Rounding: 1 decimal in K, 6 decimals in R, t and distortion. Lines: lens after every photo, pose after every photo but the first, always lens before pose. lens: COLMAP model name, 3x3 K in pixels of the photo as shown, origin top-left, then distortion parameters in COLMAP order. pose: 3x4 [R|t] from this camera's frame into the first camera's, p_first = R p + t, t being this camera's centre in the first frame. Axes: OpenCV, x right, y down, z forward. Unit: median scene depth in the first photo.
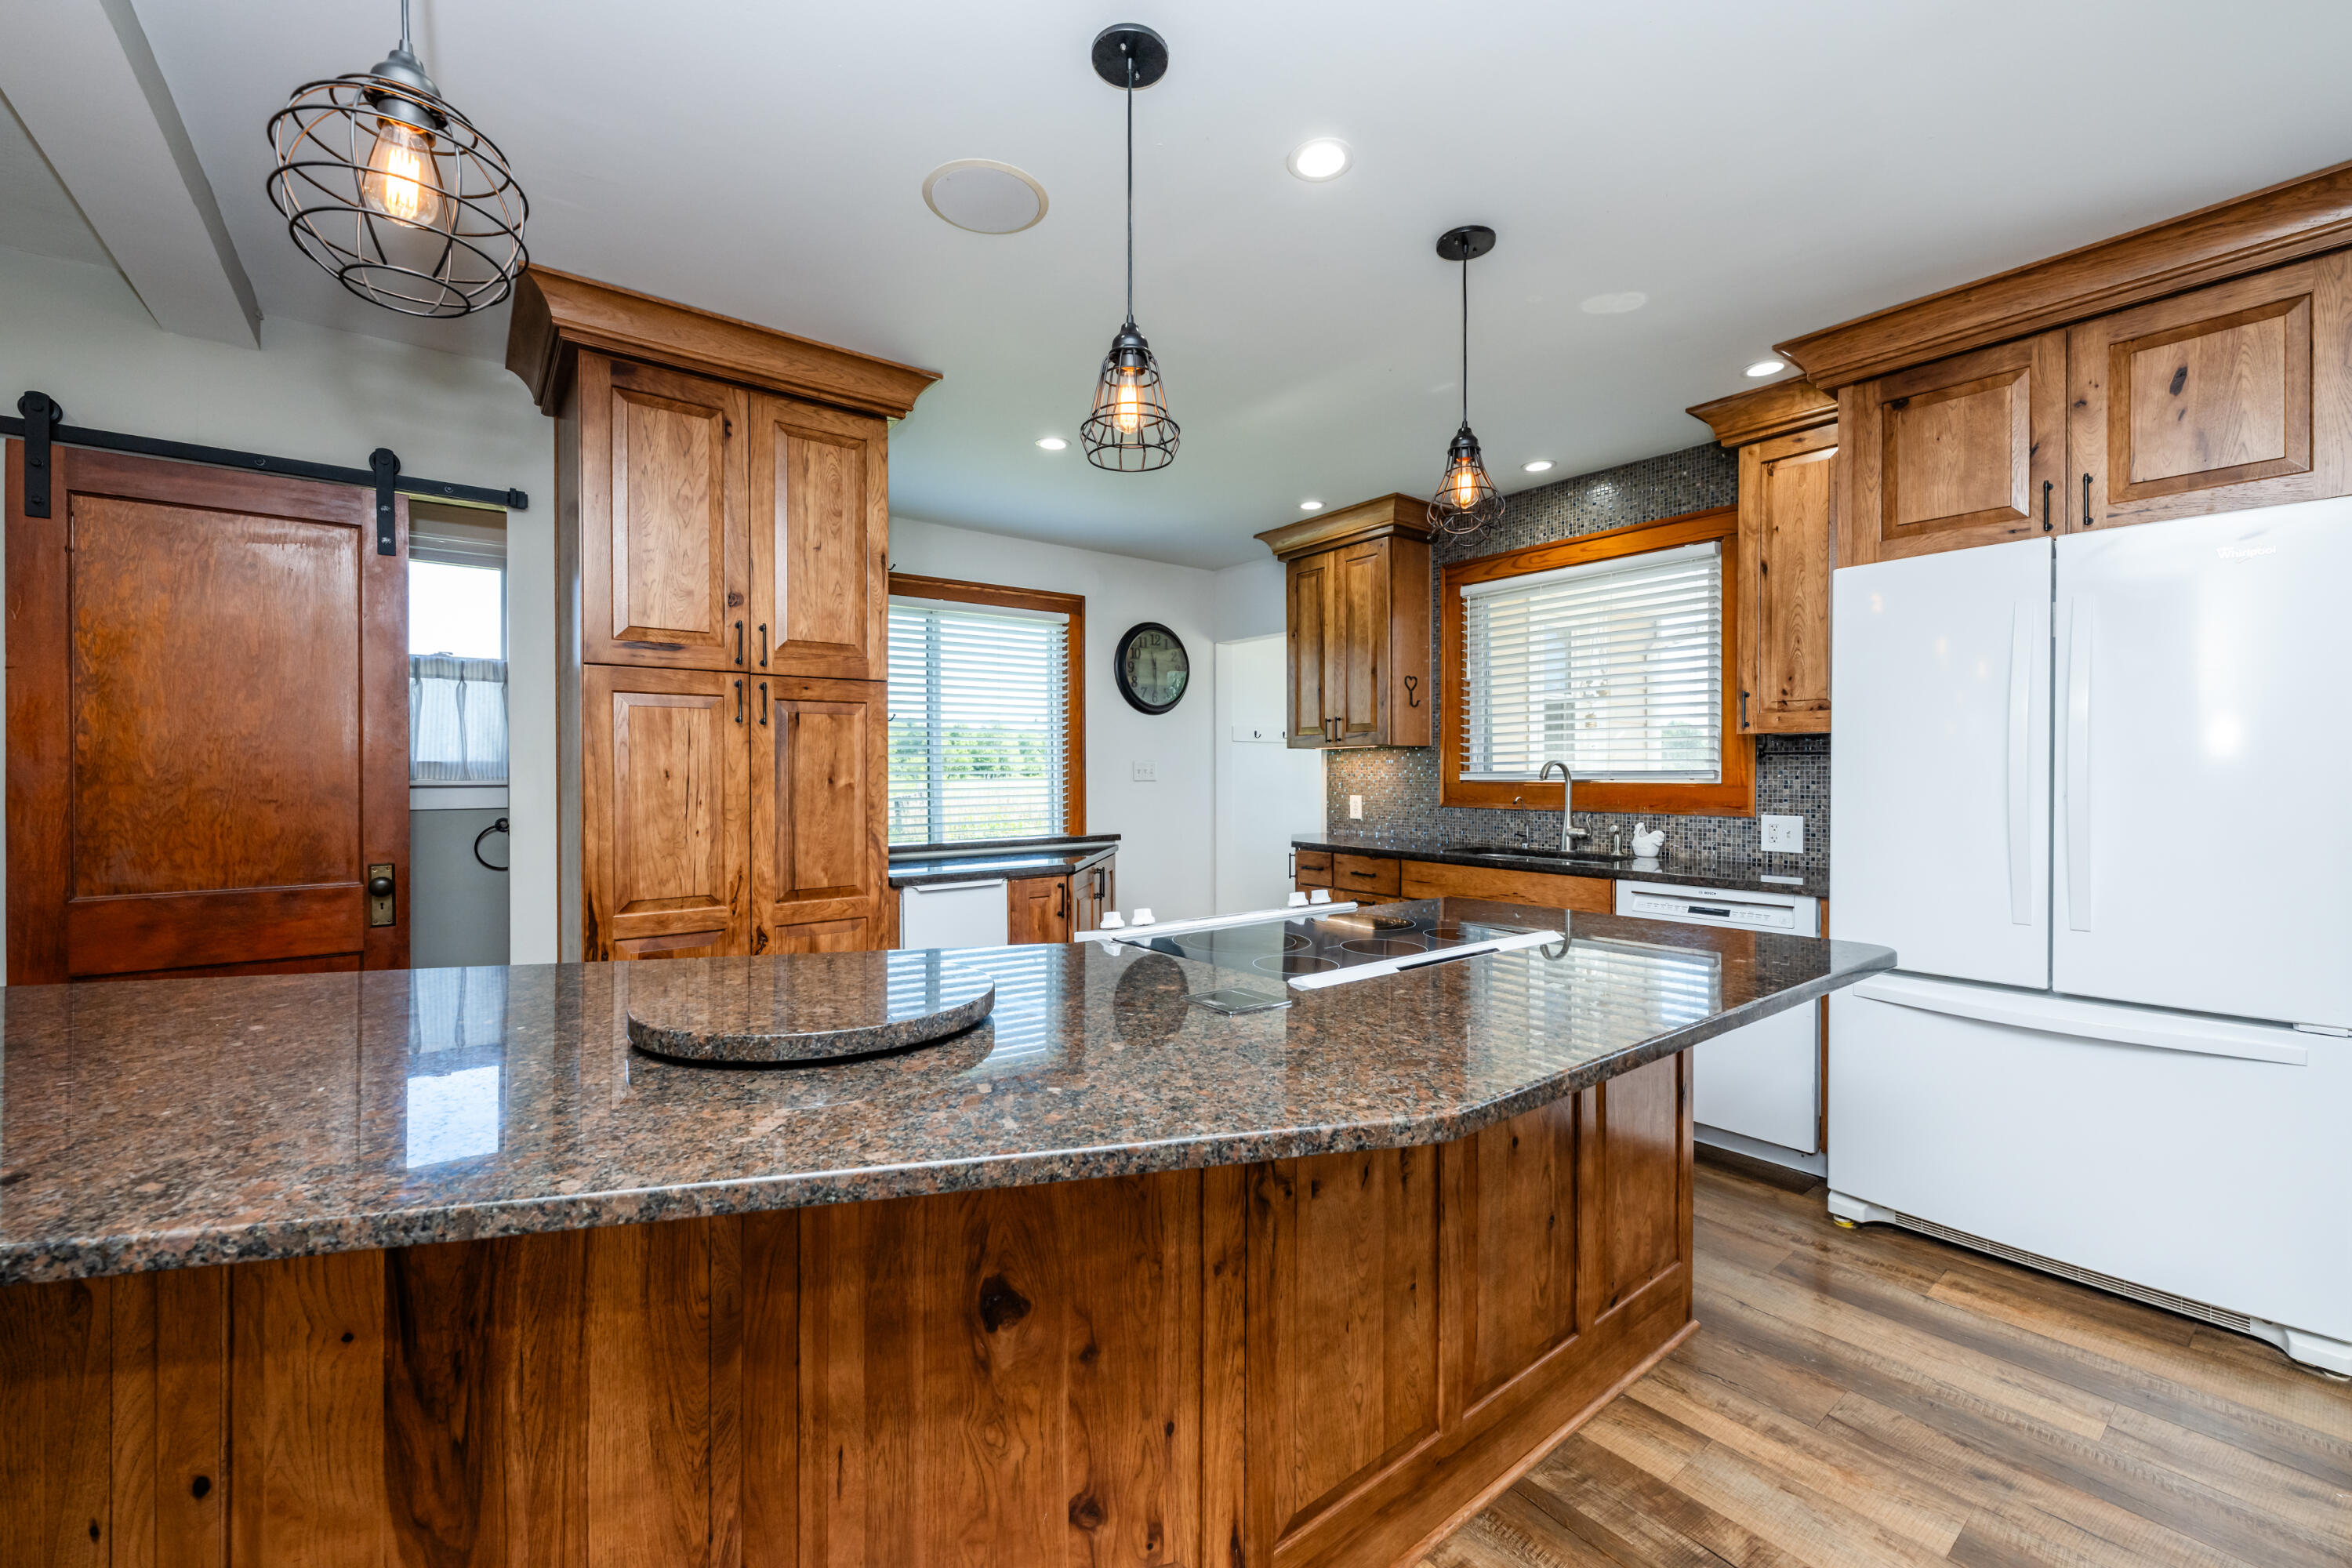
lens RADIAL K [[957.2, 0, 1154.2], [0, 957.2, 778.0], [0, 0, 1]] dist [0.001361, -0.000374]
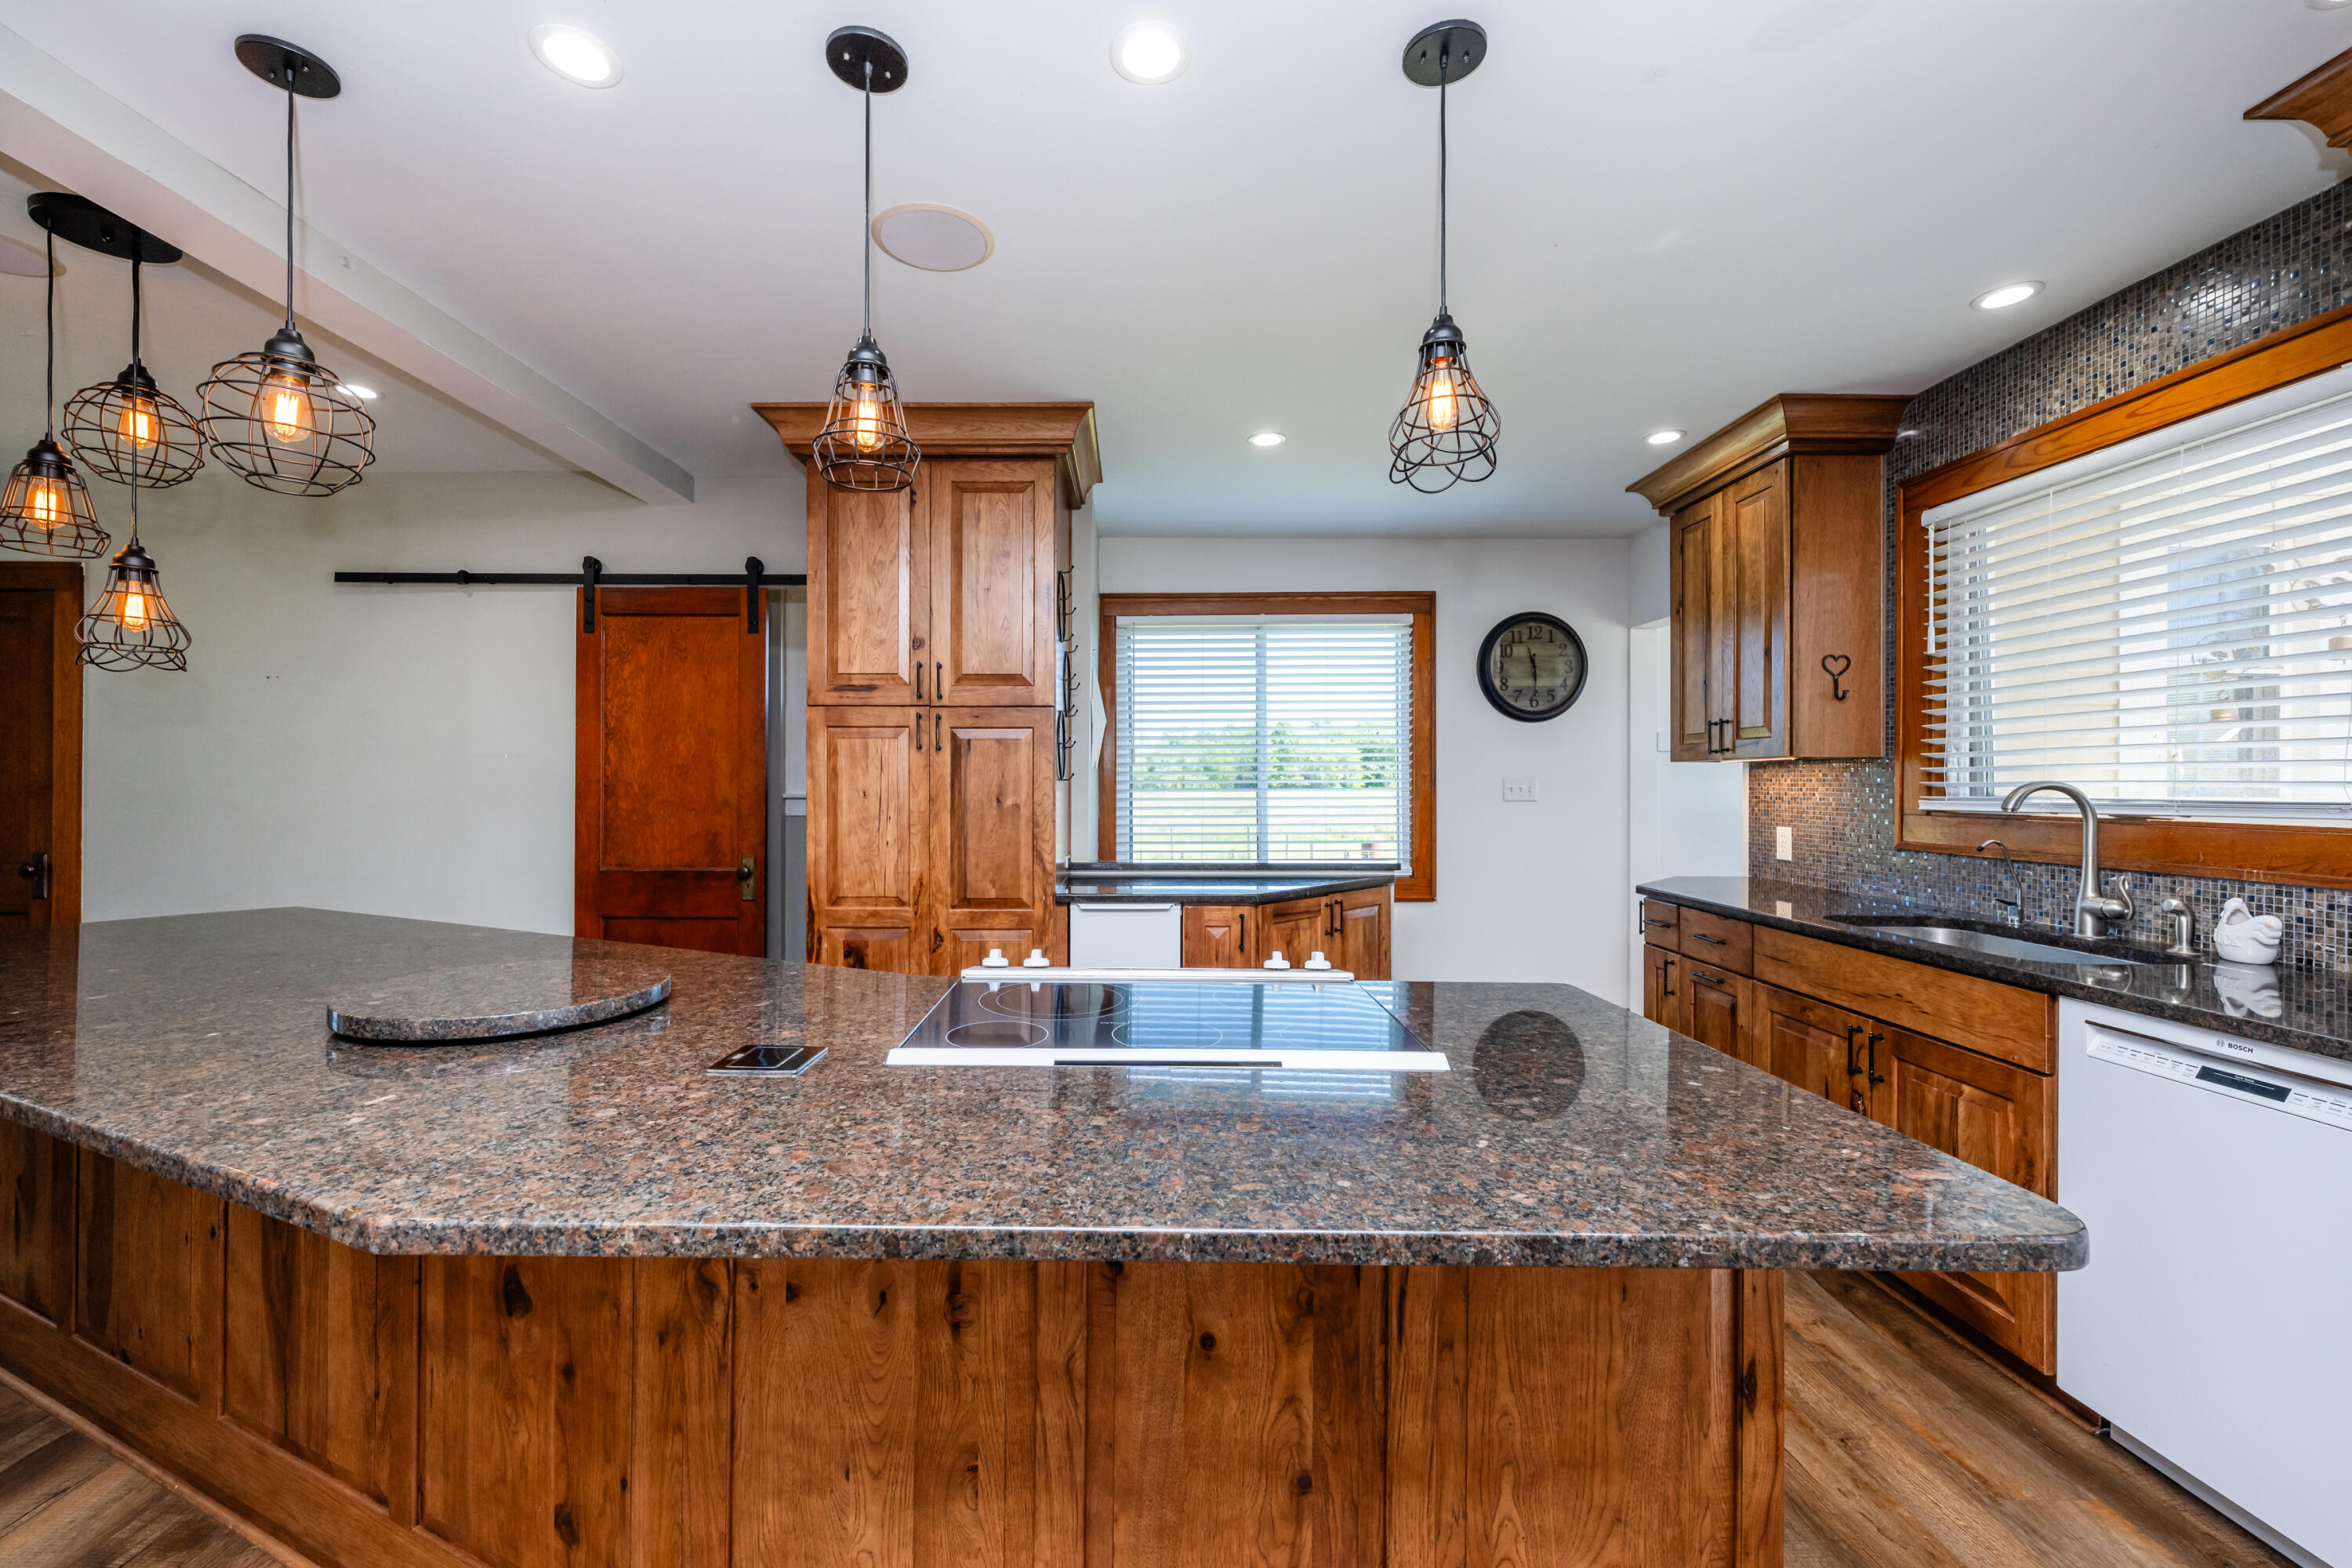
lens RADIAL K [[957.2, 0, 1164.7], [0, 957.2, 778.4], [0, 0, 1]] dist [0.001361, -0.000374]
pose [[0.783003, 0.001784, -0.622015, 0.468037], [-0.007431, 0.999951, -0.006488, -0.015982], [0.621973, 0.009702, 0.782978, 0.254578]]
